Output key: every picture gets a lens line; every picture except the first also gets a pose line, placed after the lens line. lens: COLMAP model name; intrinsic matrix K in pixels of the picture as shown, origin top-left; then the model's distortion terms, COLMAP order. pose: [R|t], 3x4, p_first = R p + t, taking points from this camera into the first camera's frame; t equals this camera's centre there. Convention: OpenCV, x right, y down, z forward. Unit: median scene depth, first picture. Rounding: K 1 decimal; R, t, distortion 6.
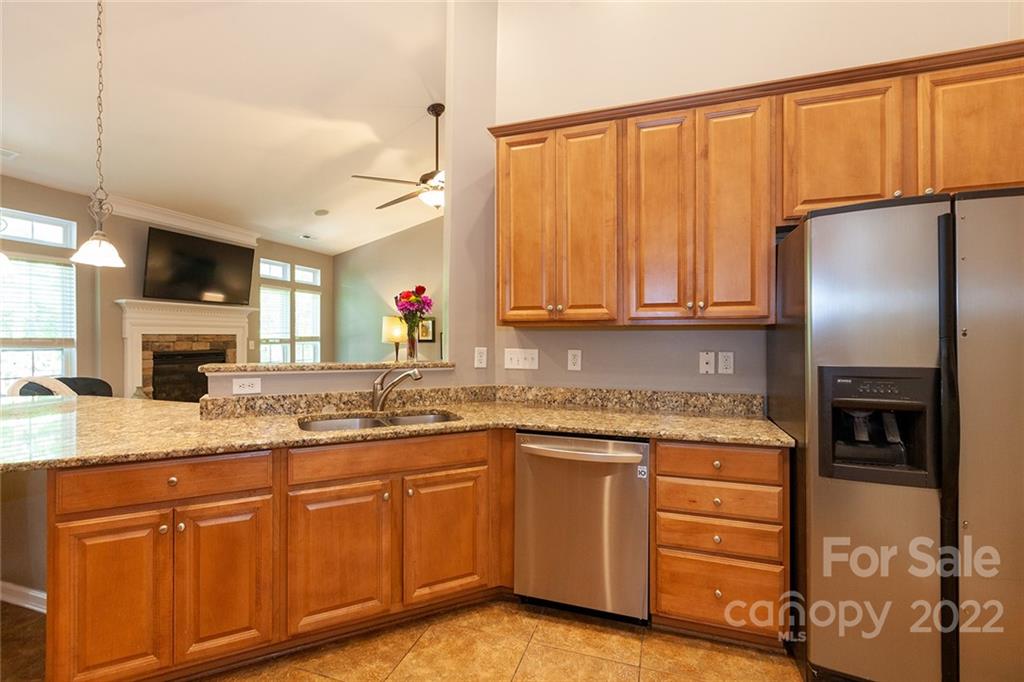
lens RADIAL K [[466.8, 0, 486.8], [0, 466.8, 336.2], [0, 0, 1]] dist [-0.000091, -0.000051]
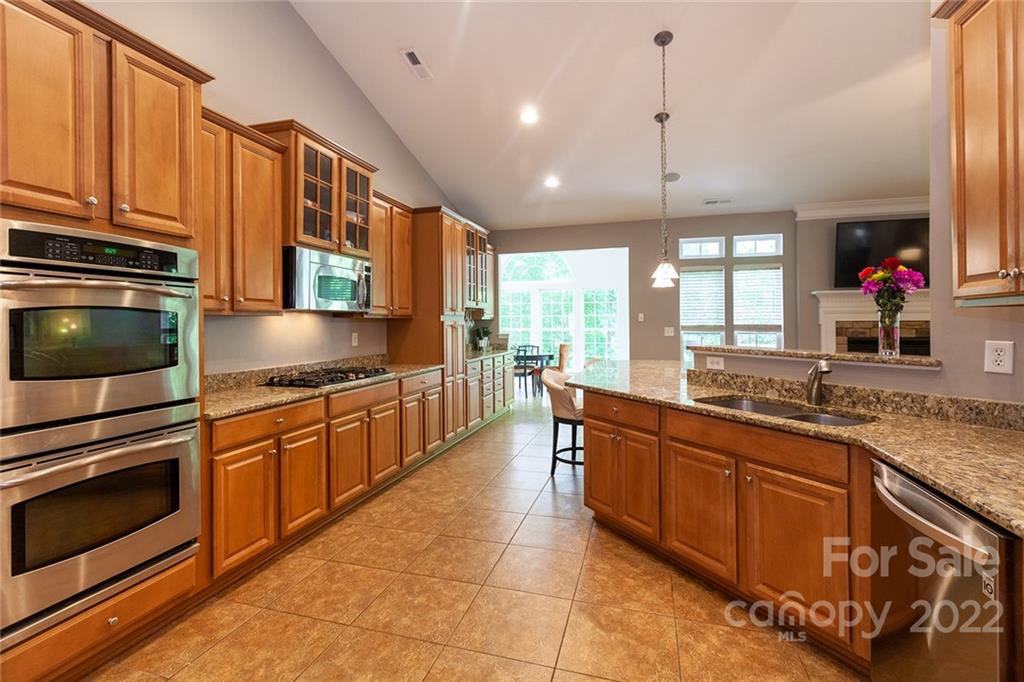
lens RADIAL K [[465.2, 0, 506.6], [0, 465.2, 331.7], [0, 0, 1]] dist [0.000062, -0.000143]
pose [[0.046203, 0.015524, -0.998811, 0.690637], [0.004043, 0.999868, 0.015727, 0.000608], [0.998924, -0.004765, 0.046135, 0.379547]]
